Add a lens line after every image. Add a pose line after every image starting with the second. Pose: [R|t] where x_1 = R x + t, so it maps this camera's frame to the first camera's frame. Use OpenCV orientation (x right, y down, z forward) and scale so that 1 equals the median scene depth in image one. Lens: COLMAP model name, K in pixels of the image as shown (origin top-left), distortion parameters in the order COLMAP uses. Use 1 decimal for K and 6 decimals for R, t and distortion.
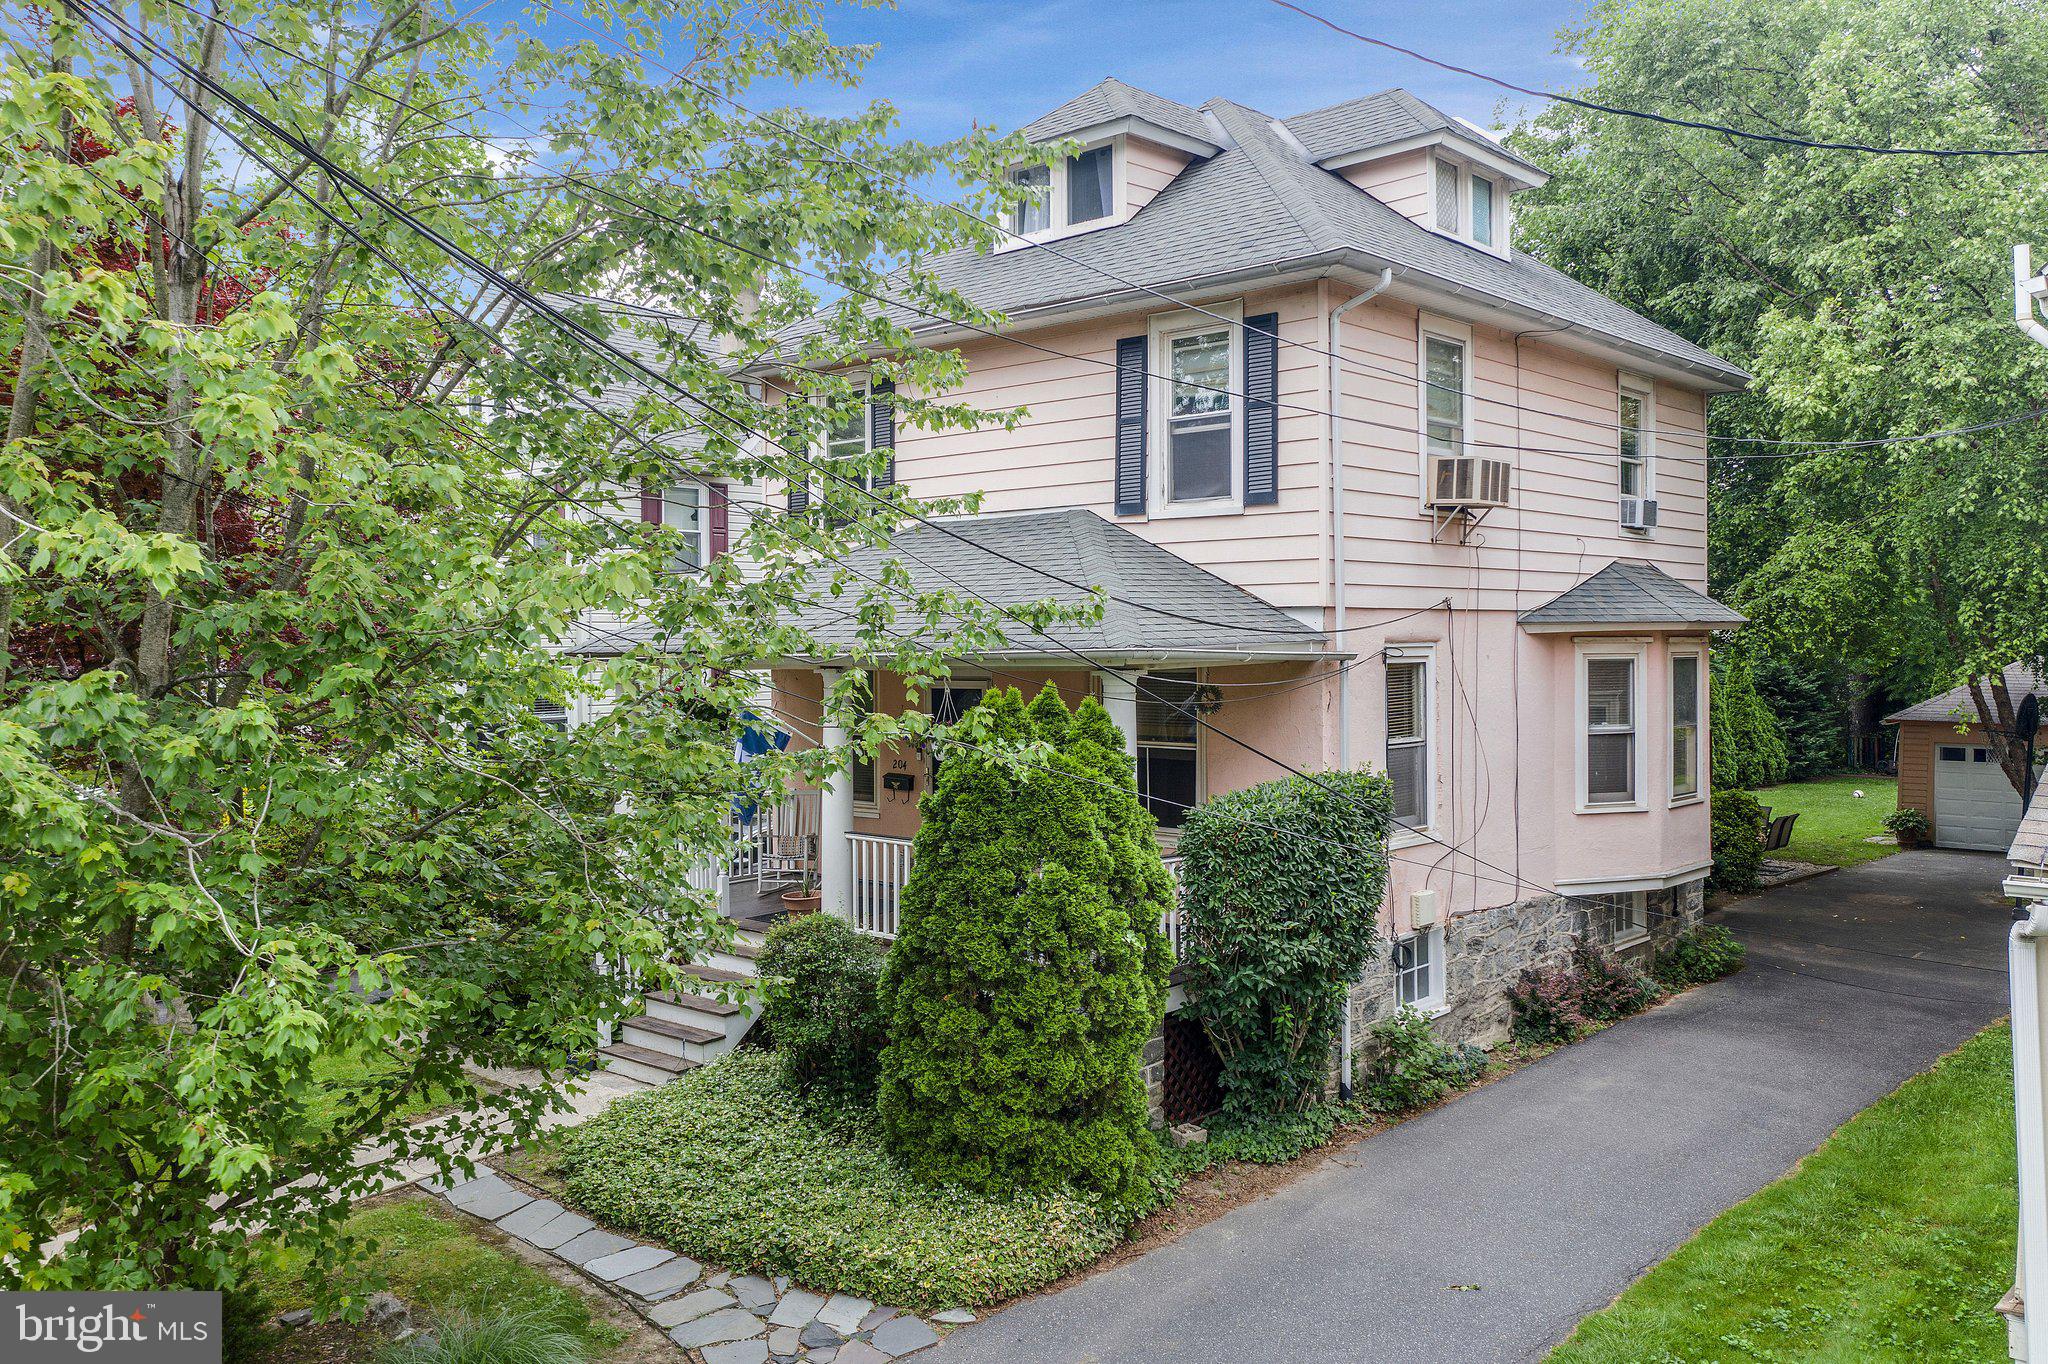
lens RADIAL K [[1602.7, 0, 1024.0], [0, 1602.7, 682.0], [0, 0, 1]] dist [-0.001993, -0.001722]
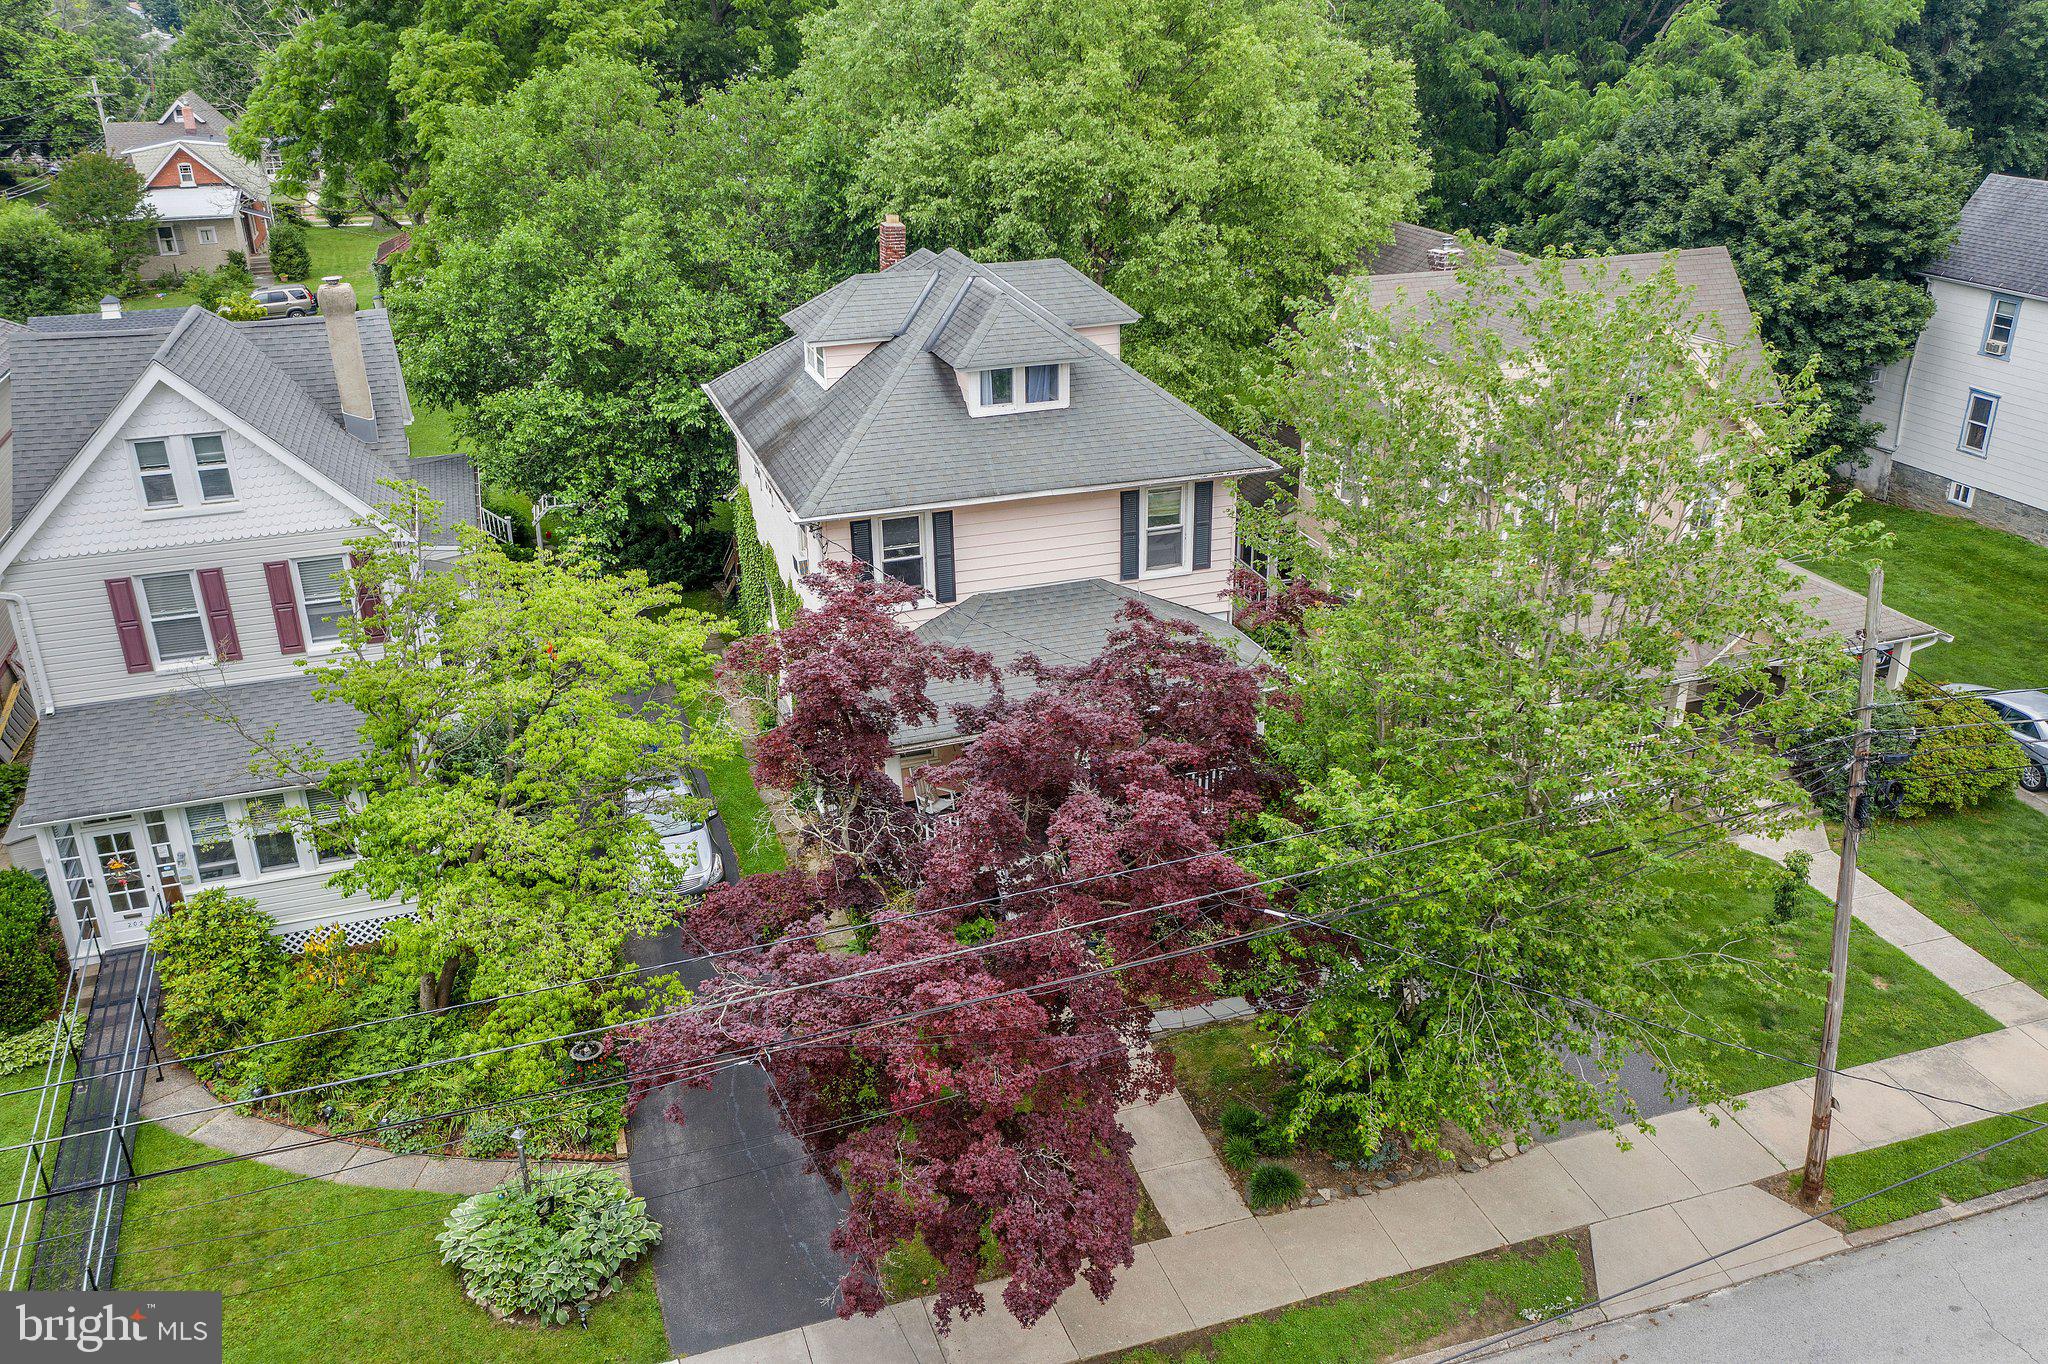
lens RADIAL K [[1602.7, 0, 1024.0], [0, 1602.7, 682.0], [0, 0, 1]] dist [-0.001993, -0.001722]
pose [[0.499472, -0.357388, 0.789178, -1.649954], [0.033404, 0.918211, 0.394680, -0.798796], [-0.865686, -0.170770, 0.470559, 0.193758]]
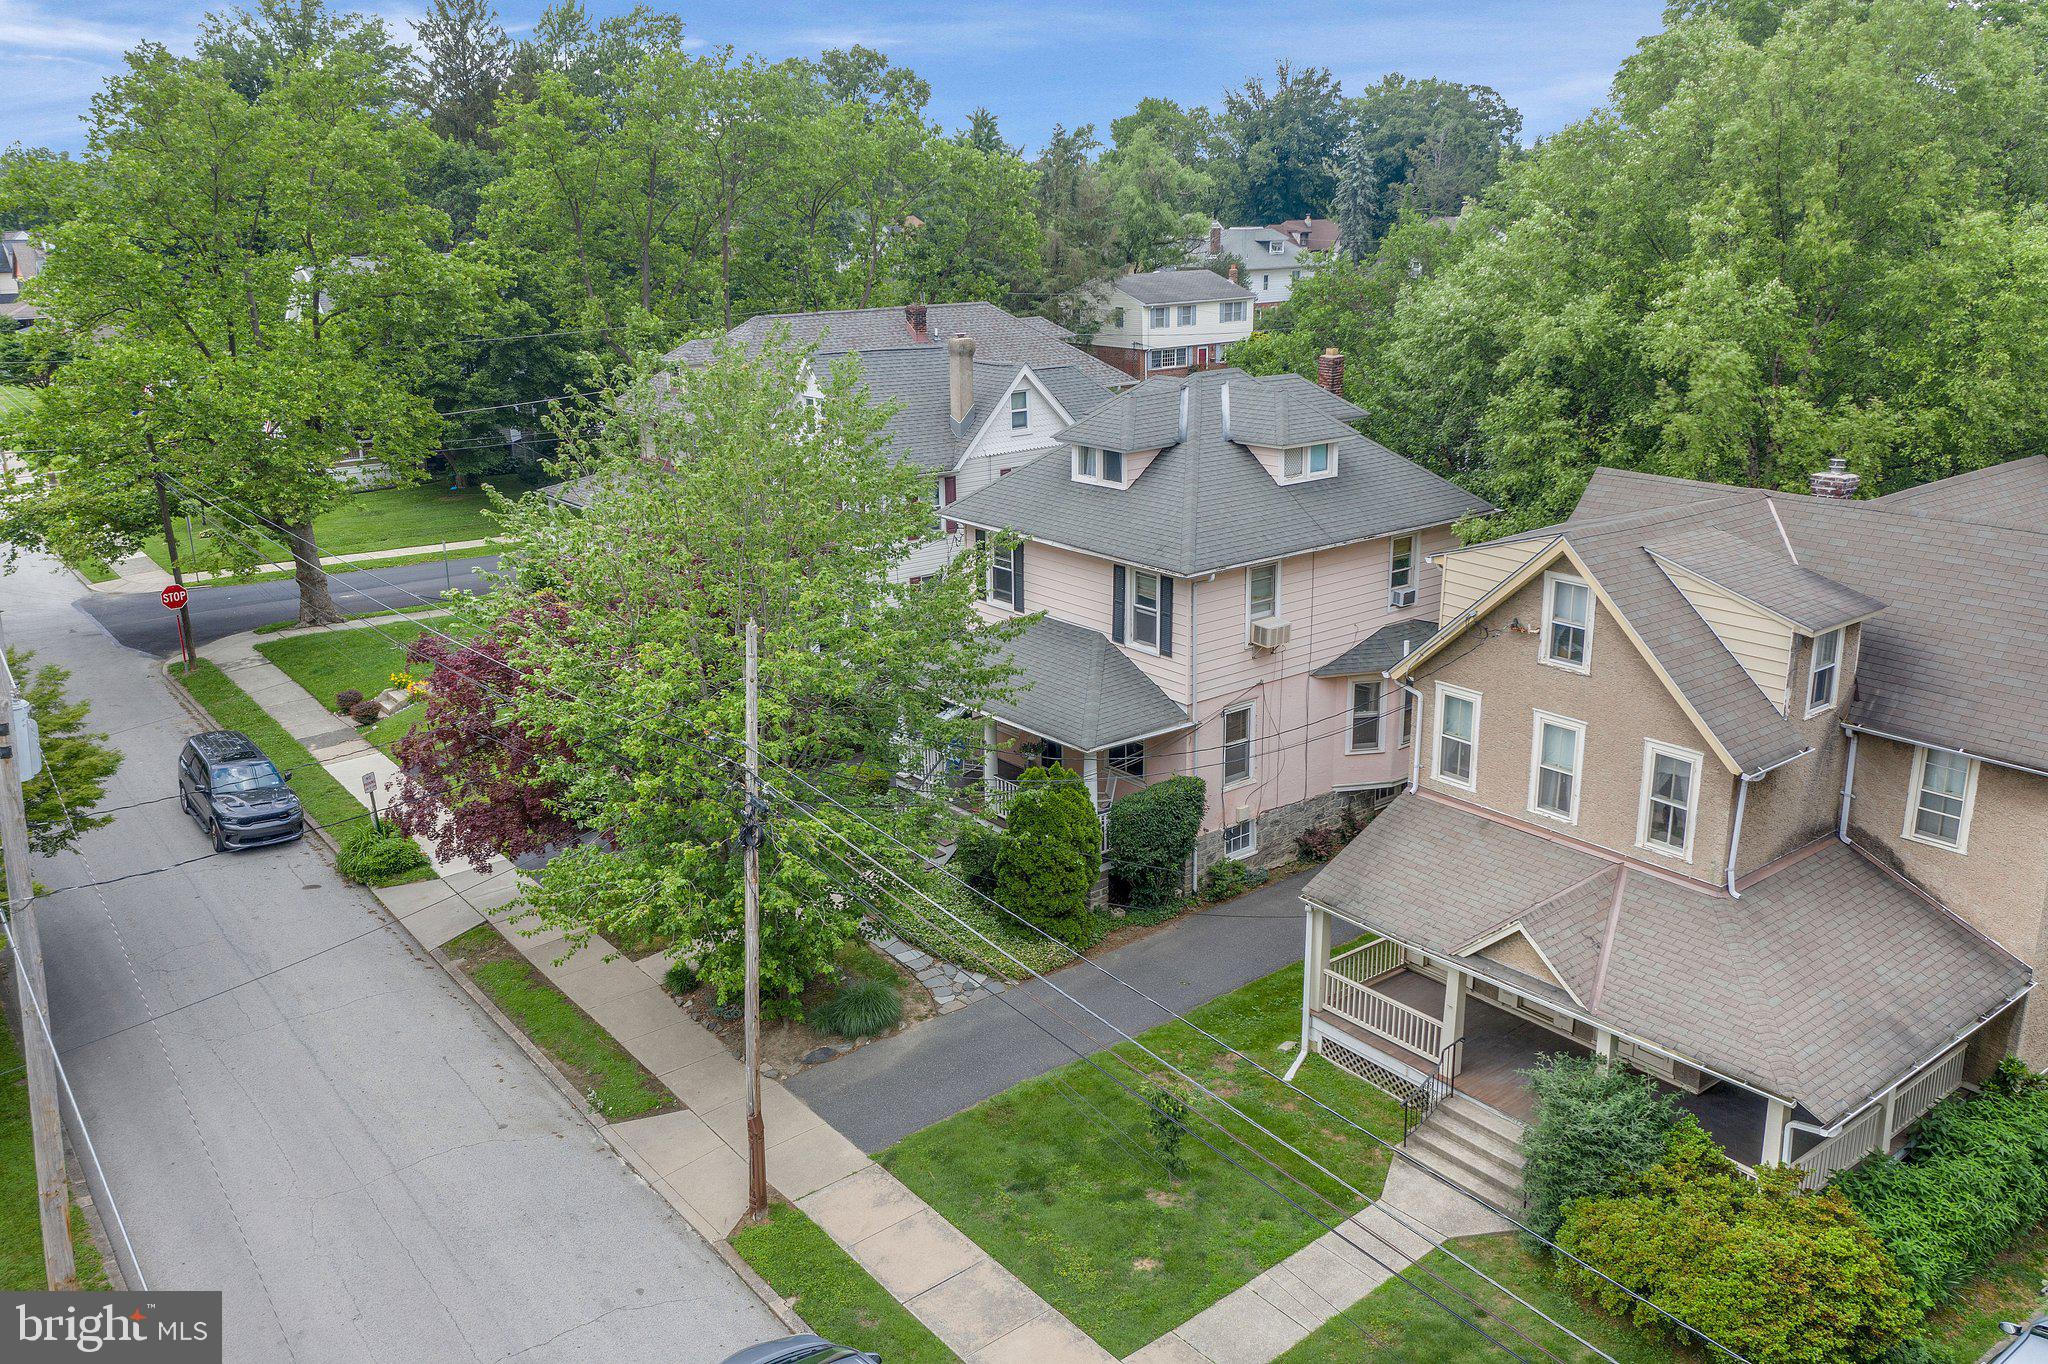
lens RADIAL K [[1602.7, 0, 1024.0], [0, 1602.7, 682.0], [0, 0, 1]] dist [-0.001993, -0.001722]
pose [[0.985609, 0.037241, -0.164889, 0.328139], [0.009790, 0.961219, 0.275612, -0.712573], [0.168759, -0.273260, 0.947021, -1.242834]]
